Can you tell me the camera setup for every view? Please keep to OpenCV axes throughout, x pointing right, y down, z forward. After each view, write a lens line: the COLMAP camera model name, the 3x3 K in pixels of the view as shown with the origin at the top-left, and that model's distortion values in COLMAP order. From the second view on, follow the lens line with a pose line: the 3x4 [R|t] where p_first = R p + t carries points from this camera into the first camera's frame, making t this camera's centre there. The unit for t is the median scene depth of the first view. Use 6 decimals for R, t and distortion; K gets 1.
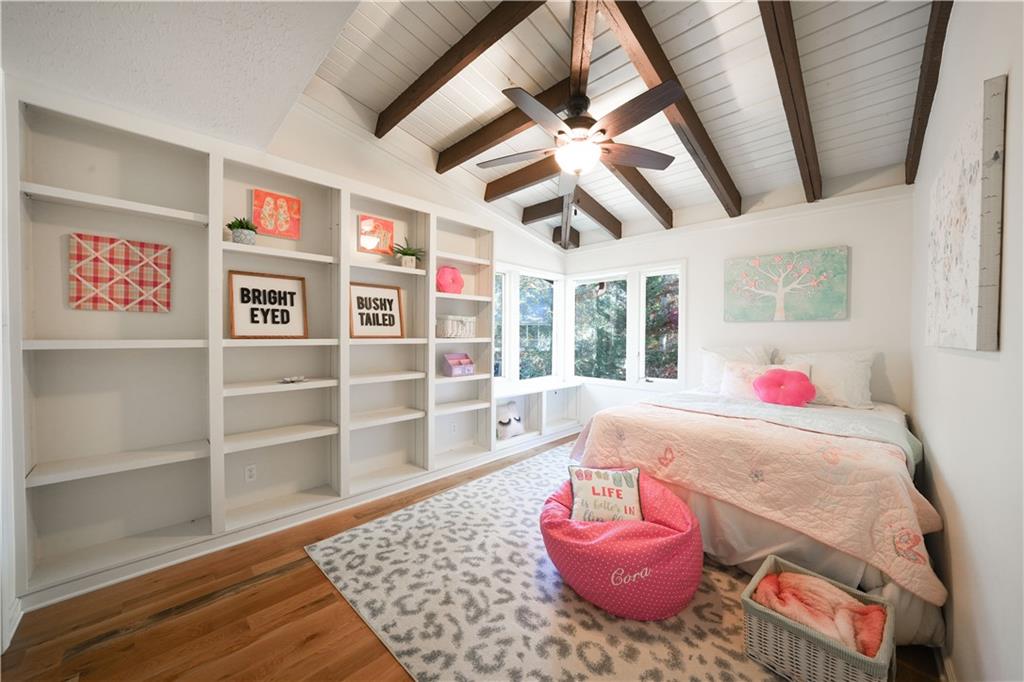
lens RADIAL K [[355.1, 0, 513.9], [0, 355.1, 340.9], [0, 0, 1]] dist [-0.003599, 0.000173]
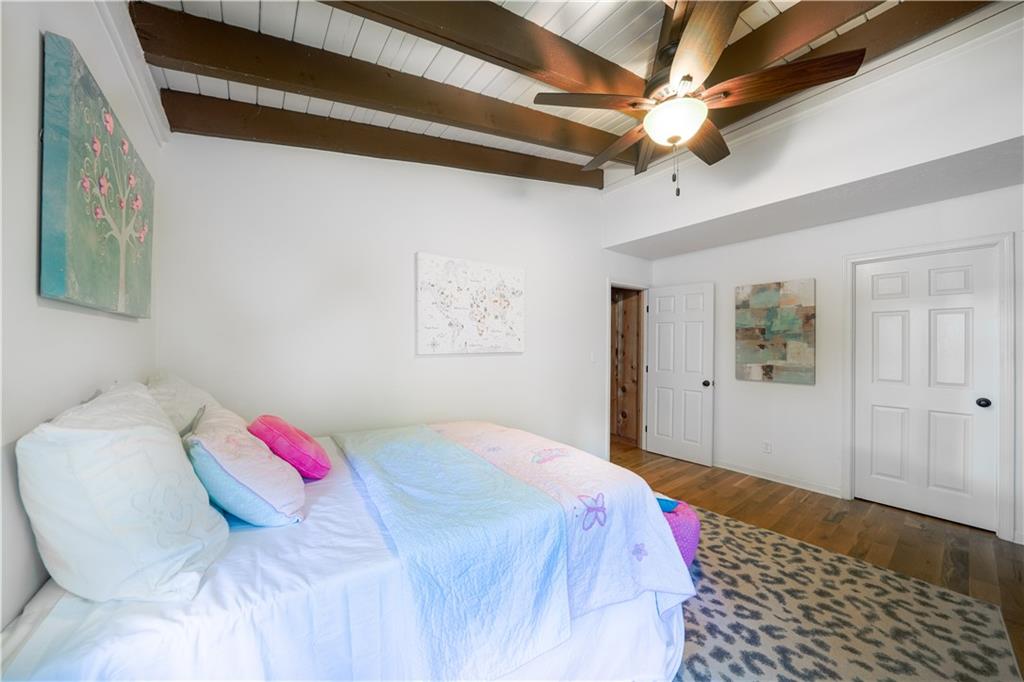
lens RADIAL K [[355.1, 0, 511.0], [0, 355.1, 344.0], [0, 0, 1]] dist [-0.003599, 0.000173]
pose [[-0.988248, -0.005205, 0.152768, 0.467392], [-0.002615, 0.999849, 0.017153, -0.067420], [-0.152834, 0.016552, -0.988113, 2.096866]]
